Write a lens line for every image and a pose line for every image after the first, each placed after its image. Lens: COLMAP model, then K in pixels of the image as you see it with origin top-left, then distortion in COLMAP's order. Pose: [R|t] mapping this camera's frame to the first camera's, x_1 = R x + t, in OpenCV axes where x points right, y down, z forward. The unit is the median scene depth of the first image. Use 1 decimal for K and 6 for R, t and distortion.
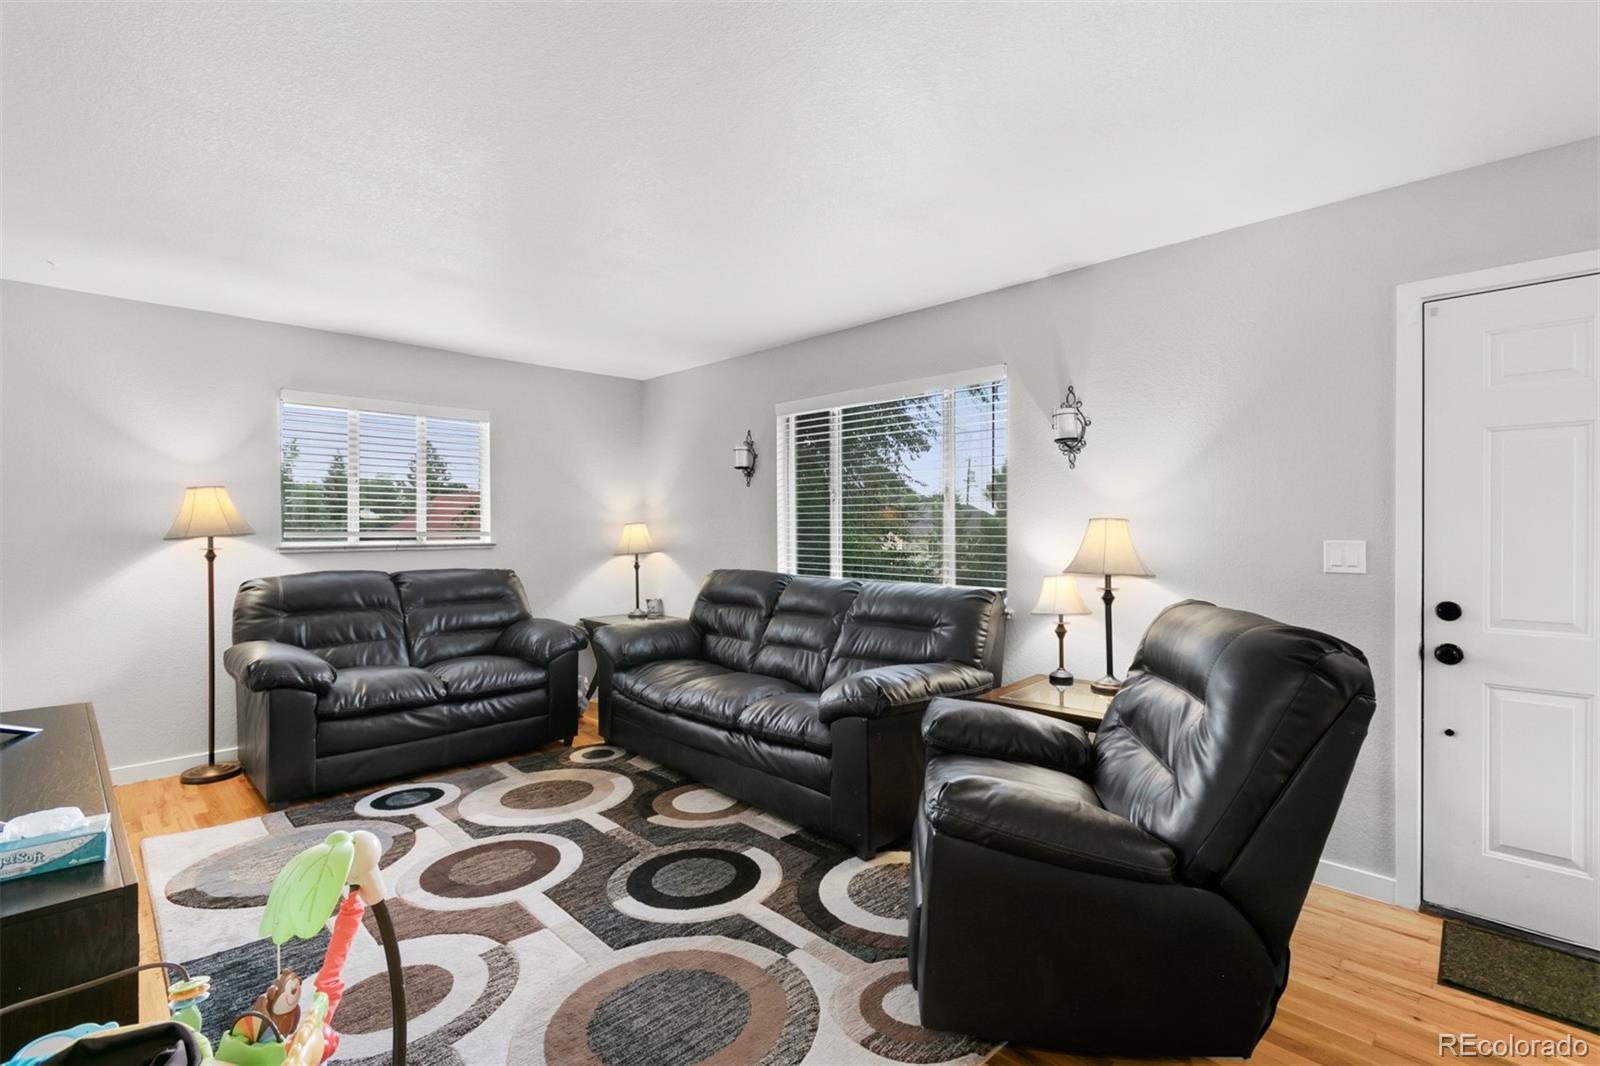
lens RADIAL K [[740.2, 0, 762.4], [0, 740.2, 525.6], [0, 0, 1]] dist [-0.000767, -0.000247]
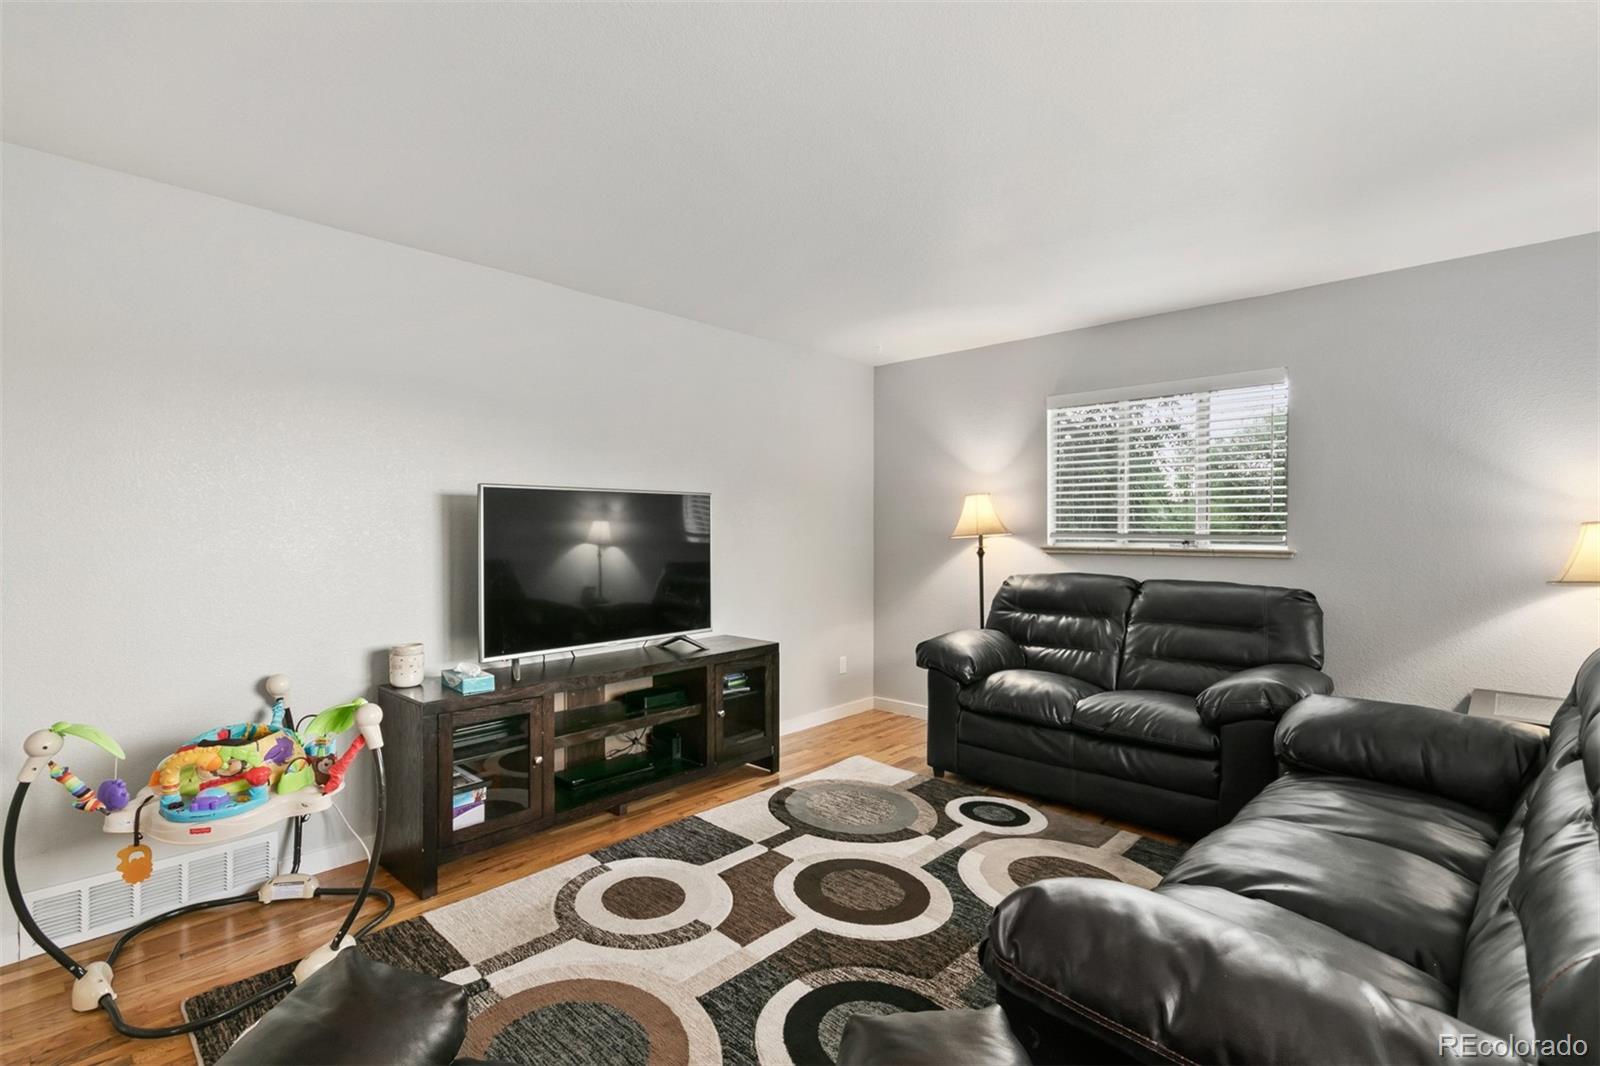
lens RADIAL K [[740.2, 0, 797.2], [0, 740.2, 531.9], [0, 0, 1]] dist [-0.000767, -0.000247]
pose [[0.059862, 0.003602, -0.998200, 0.482977], [-0.001156, 0.999993, 0.003540, 0.004282], [0.998206, 0.000942, 0.059866, 0.737411]]
